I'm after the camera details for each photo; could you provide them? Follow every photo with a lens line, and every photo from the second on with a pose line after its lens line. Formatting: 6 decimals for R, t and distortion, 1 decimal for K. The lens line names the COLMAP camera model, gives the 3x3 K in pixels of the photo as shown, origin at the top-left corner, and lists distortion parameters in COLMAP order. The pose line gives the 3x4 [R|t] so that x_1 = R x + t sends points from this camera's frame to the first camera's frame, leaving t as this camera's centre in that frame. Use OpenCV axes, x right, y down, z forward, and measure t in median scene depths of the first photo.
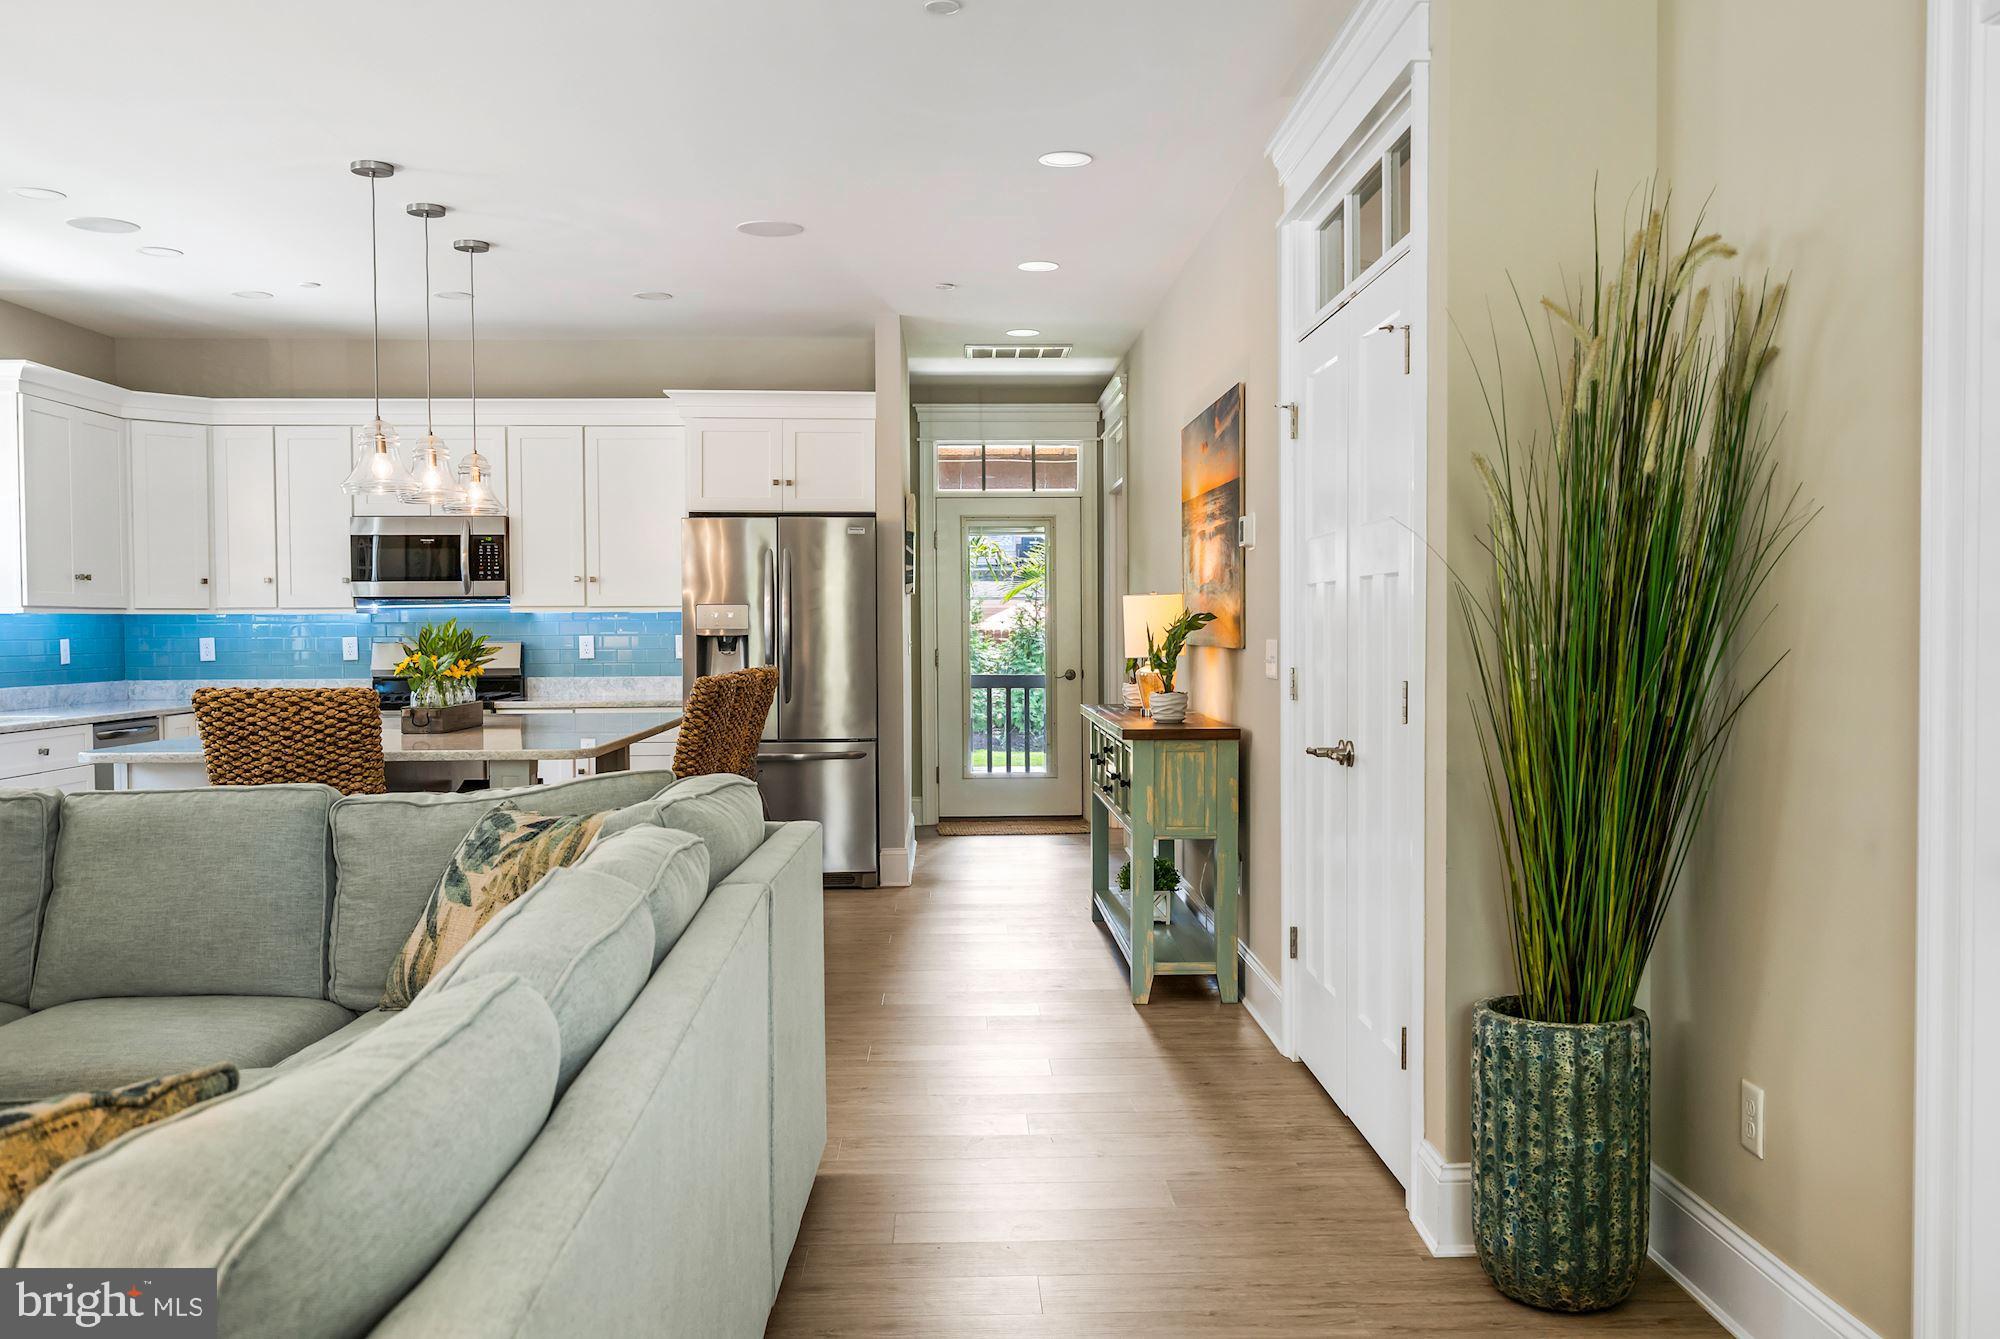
lens RADIAL K [[1687.3, 0, 1013.6], [0, 1687.3, 674.1], [0, 0, 1]] dist [-0.002643, -0.010166]
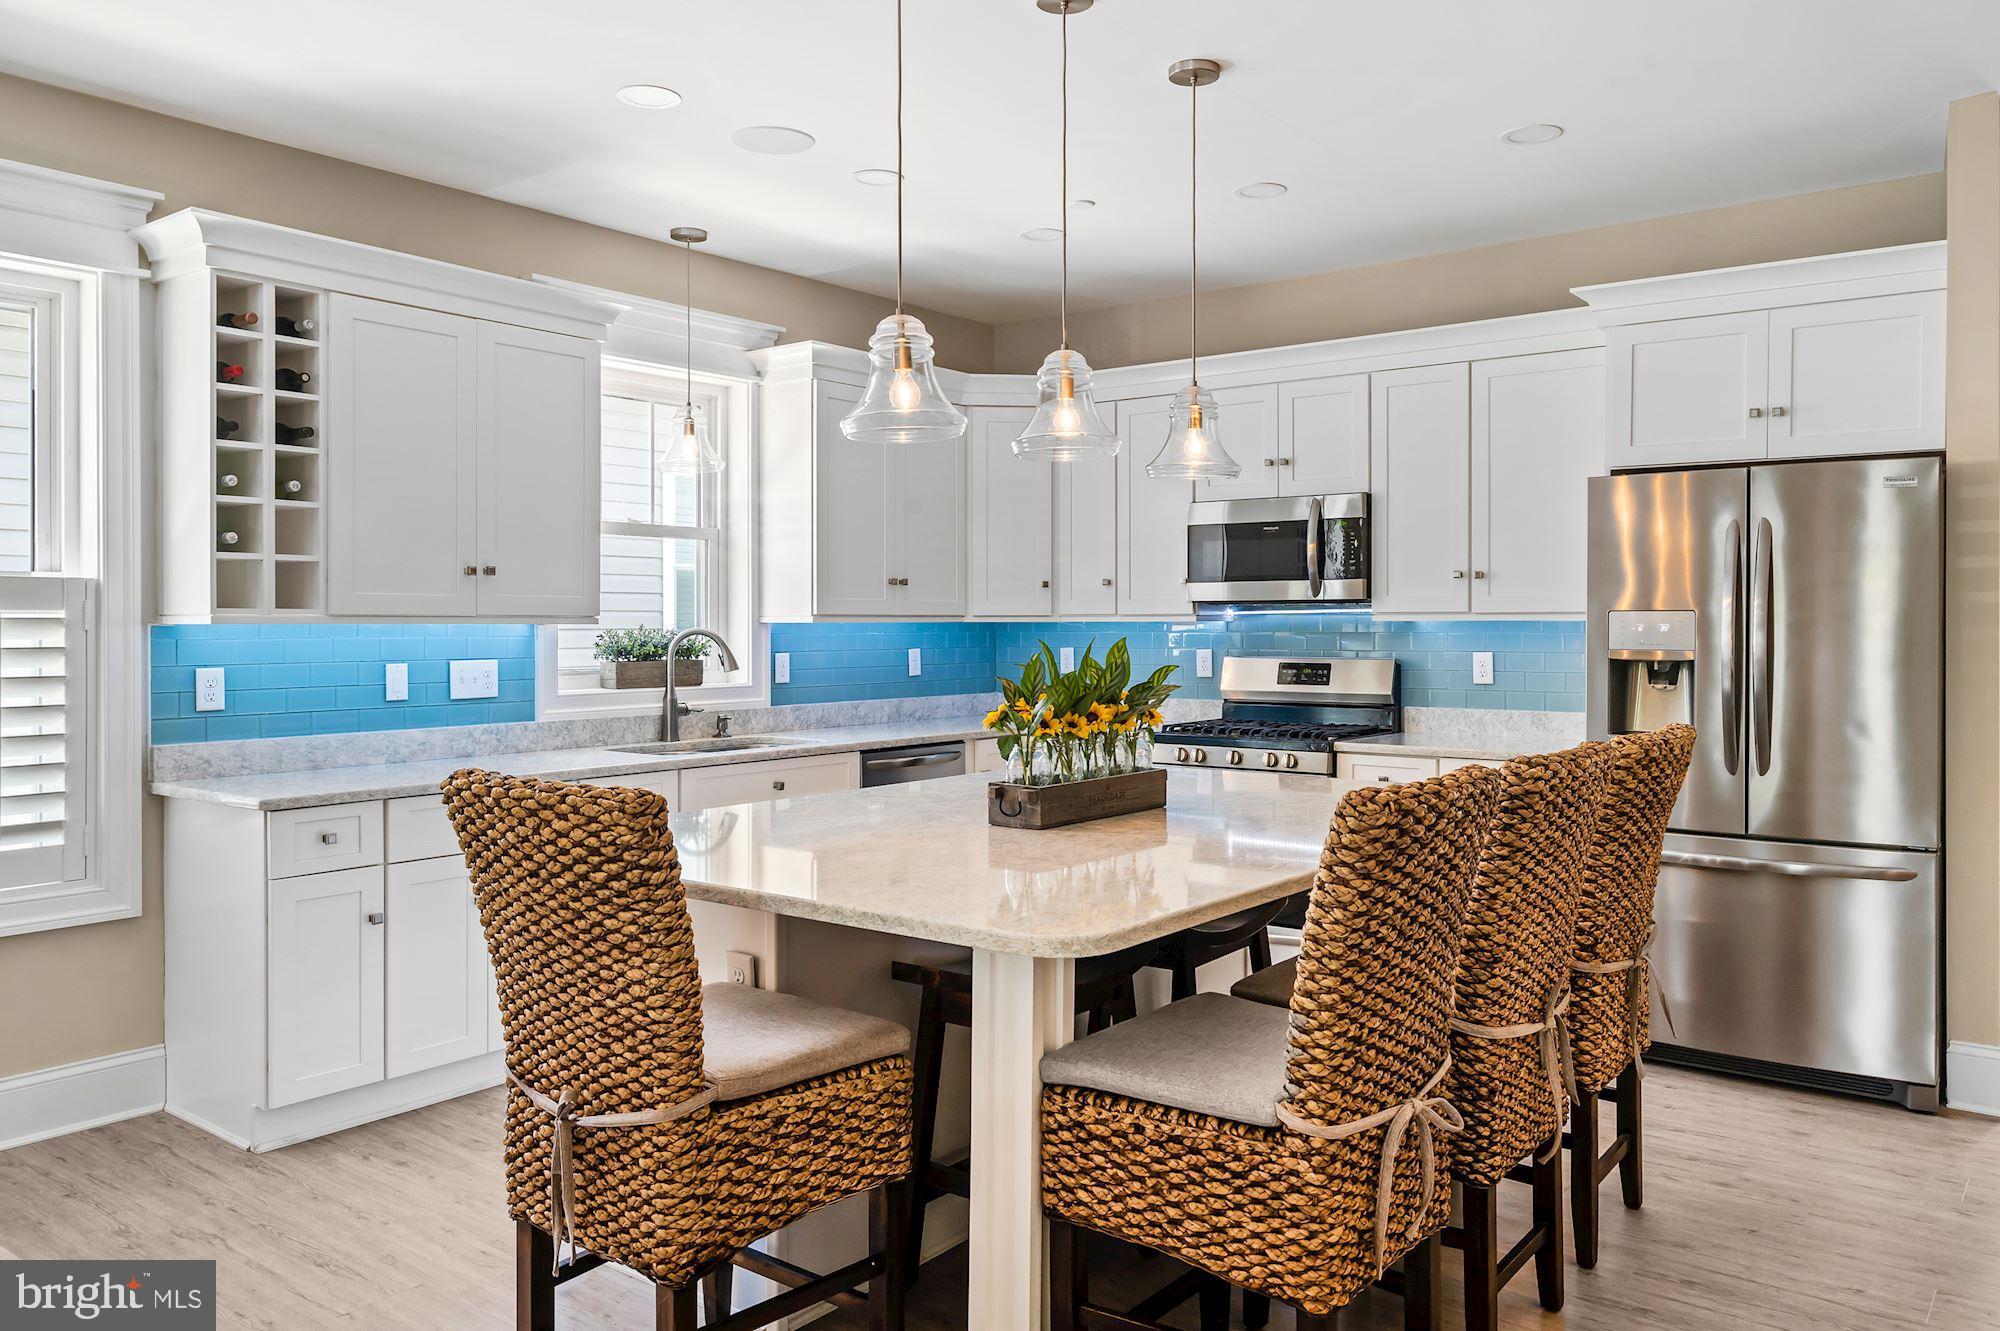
lens RADIAL K [[1439.6, 0, 1029.5], [0, 1439.6, 624.0], [0, 0, 1]] dist [0.000618, 0.000280]
pose [[0.767403, 0.004520, -0.641150, -0.006451], [-0.020479, 0.999638, -0.017464, -0.021803], [0.640838, 0.026532, 0.767217, 0.431441]]
